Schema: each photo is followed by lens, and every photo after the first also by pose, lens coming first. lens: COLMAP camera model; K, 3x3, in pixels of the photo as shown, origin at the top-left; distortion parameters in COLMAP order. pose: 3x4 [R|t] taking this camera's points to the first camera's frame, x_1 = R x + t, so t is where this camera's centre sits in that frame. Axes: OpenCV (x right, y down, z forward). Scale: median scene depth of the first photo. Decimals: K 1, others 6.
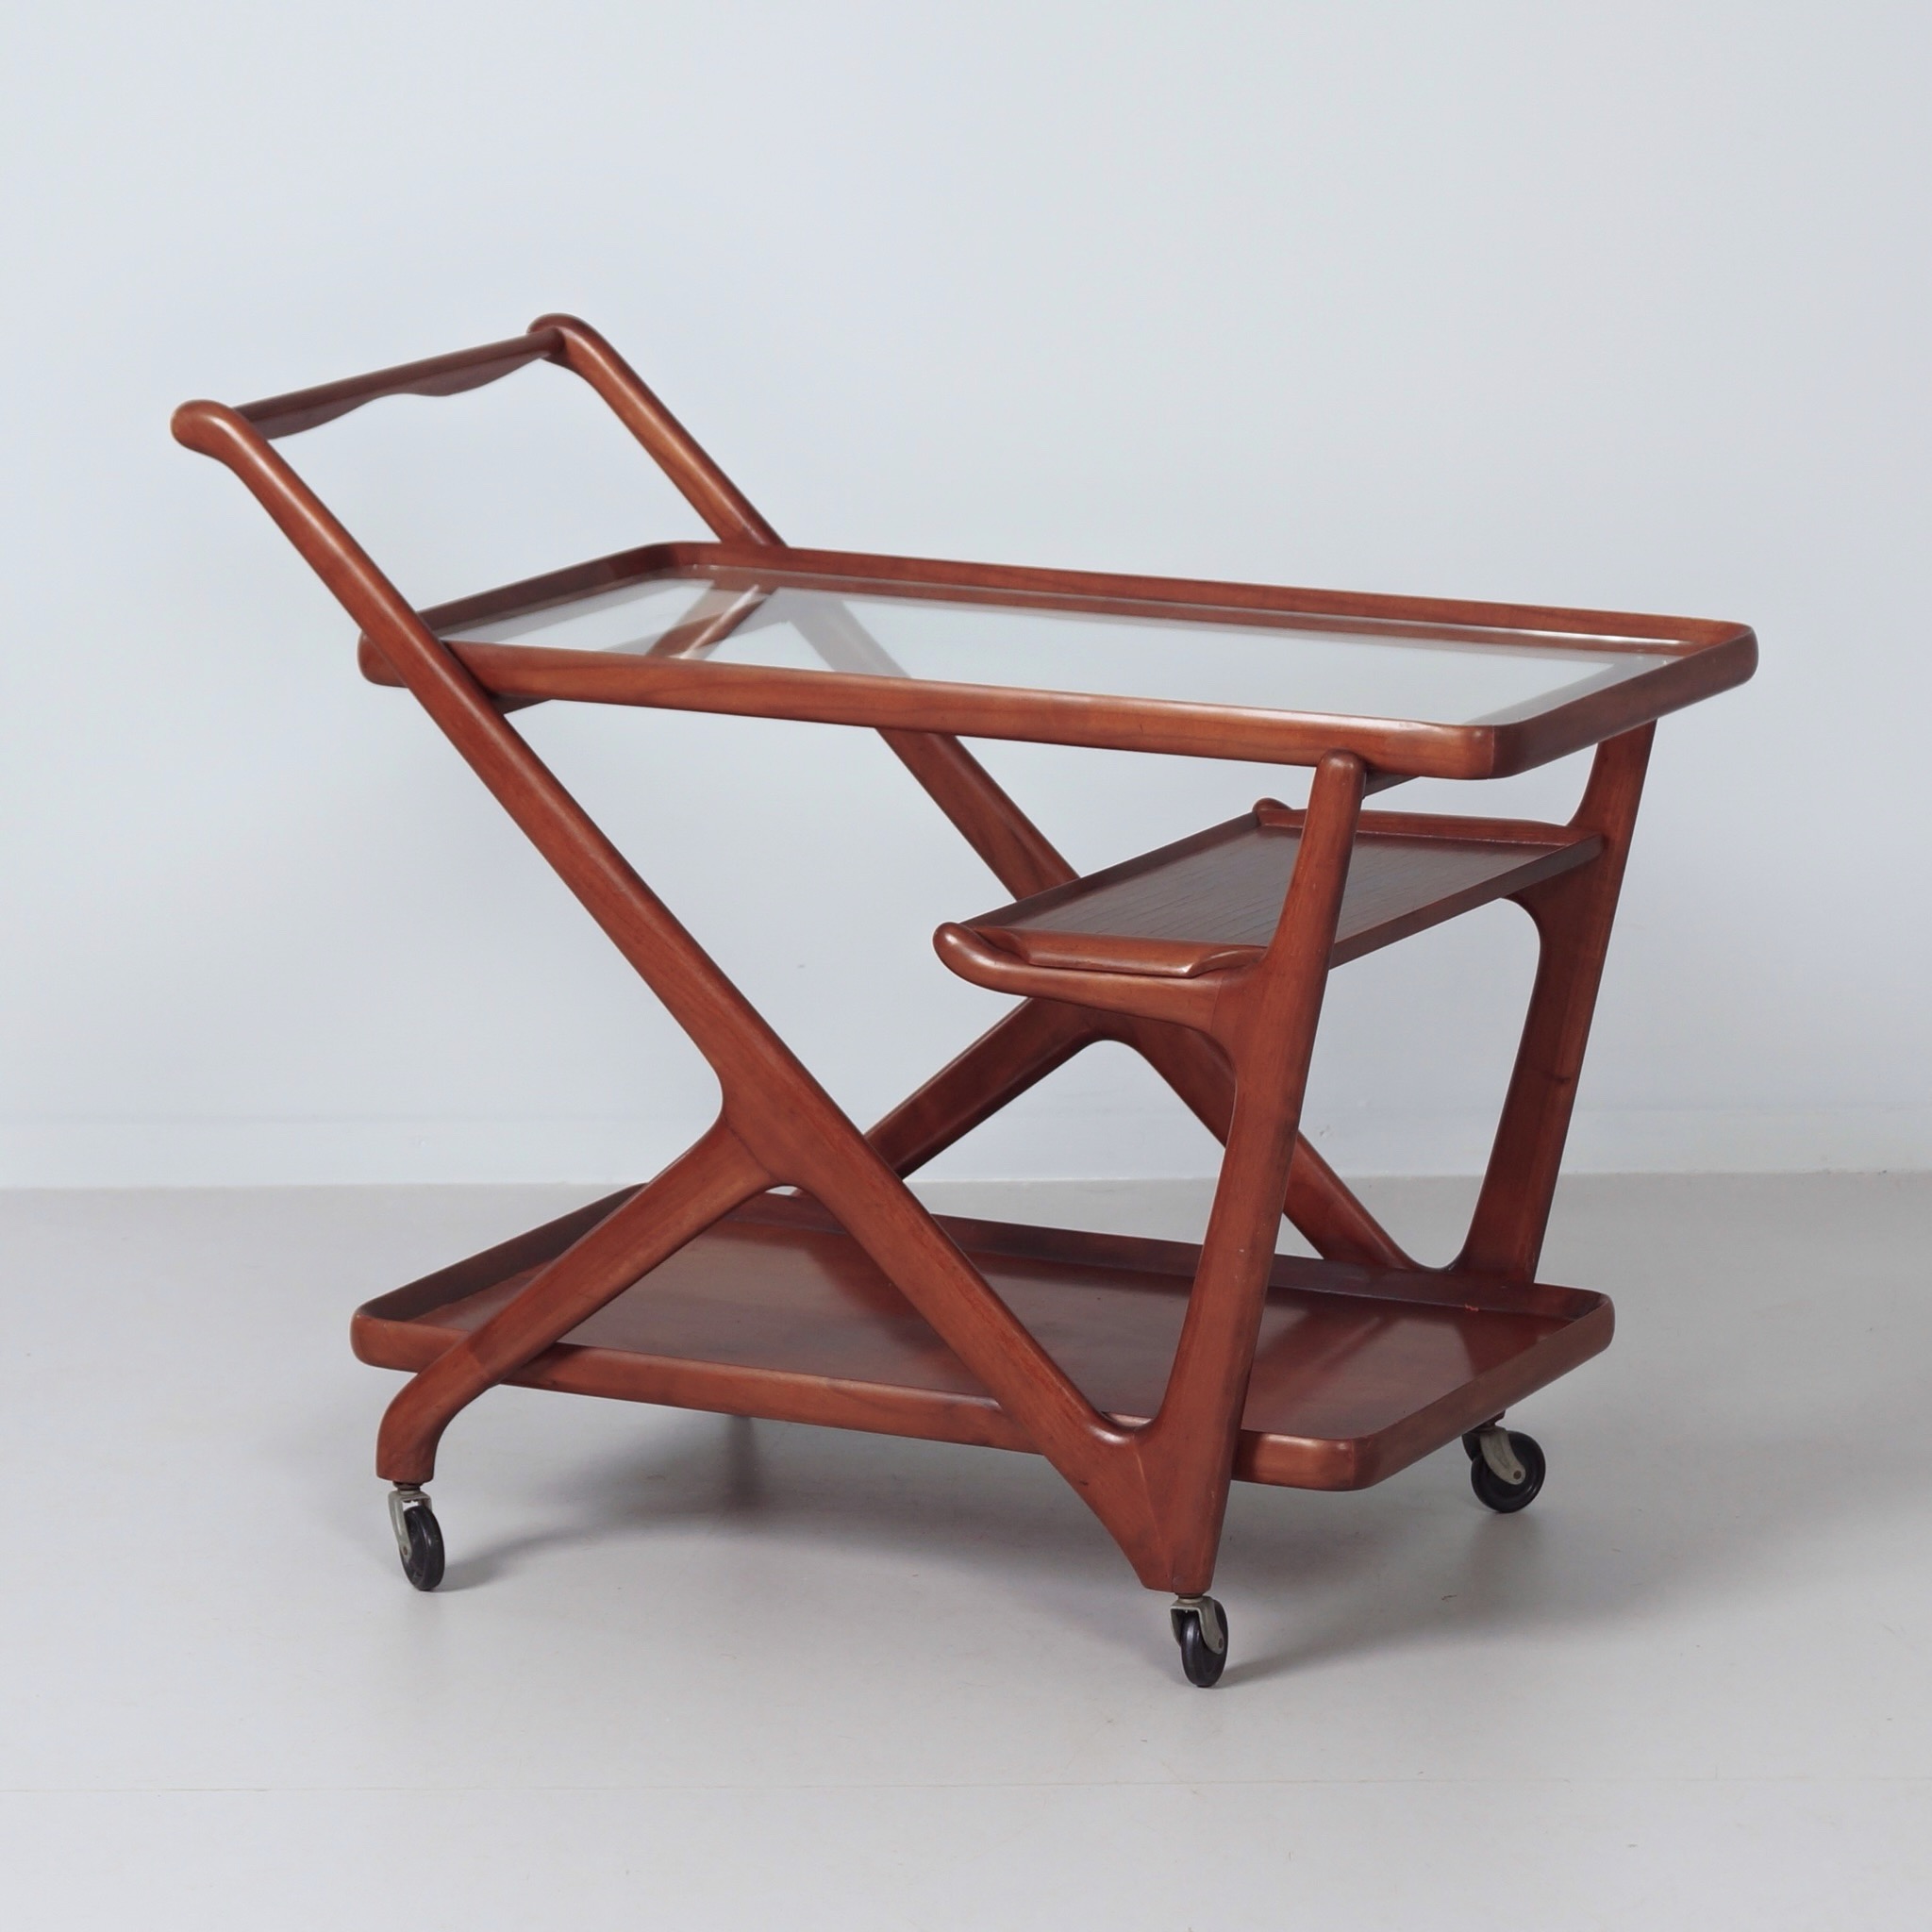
lens RADIAL K [[7995.8, 0, 967.7], [0, 7995.8, 963.0], [0, 0, 1]] dist [0.005772, 0.000000]
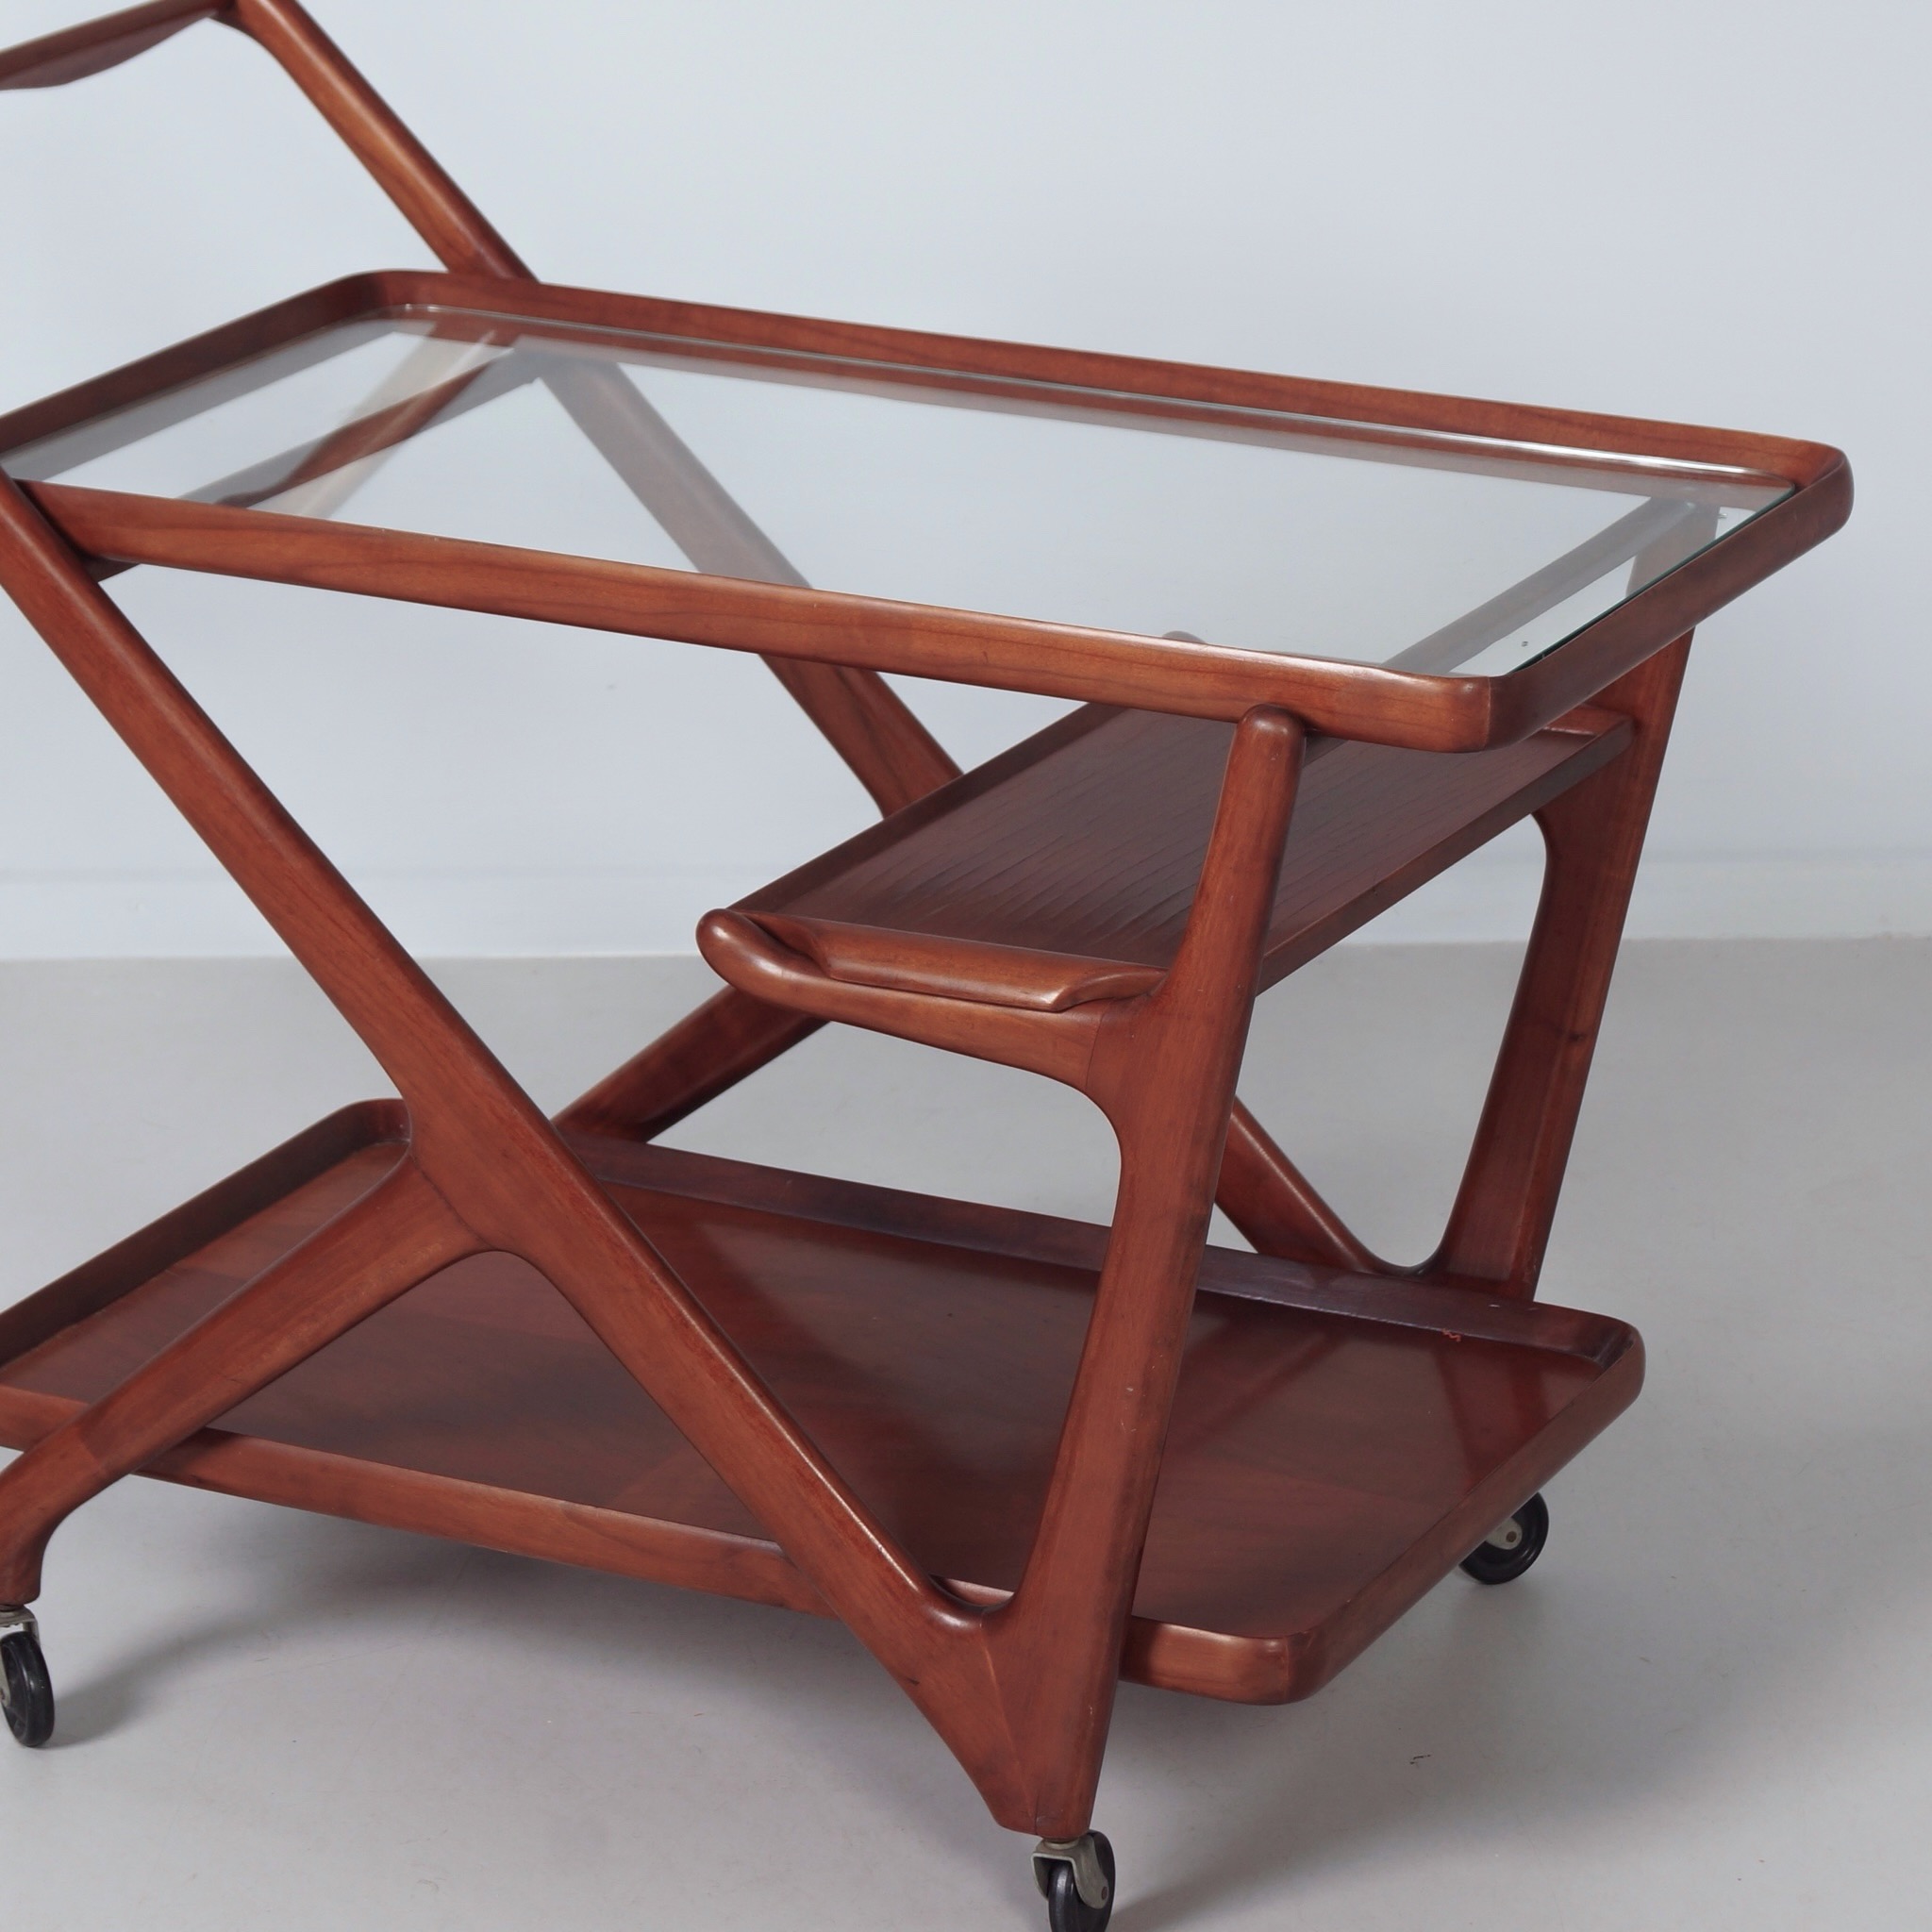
lens RADIAL K [[7995.8, 0, 965.5], [0, 7995.8, 954.5], [0, 0, 1]] dist [0.005772, 0.000000]
pose [[0.999986, -0.002611, 0.004529, 0.015354], [0.002206, 0.996174, 0.087359, -0.059198], [-0.004740, -0.087348, 0.996167, 0.275985]]
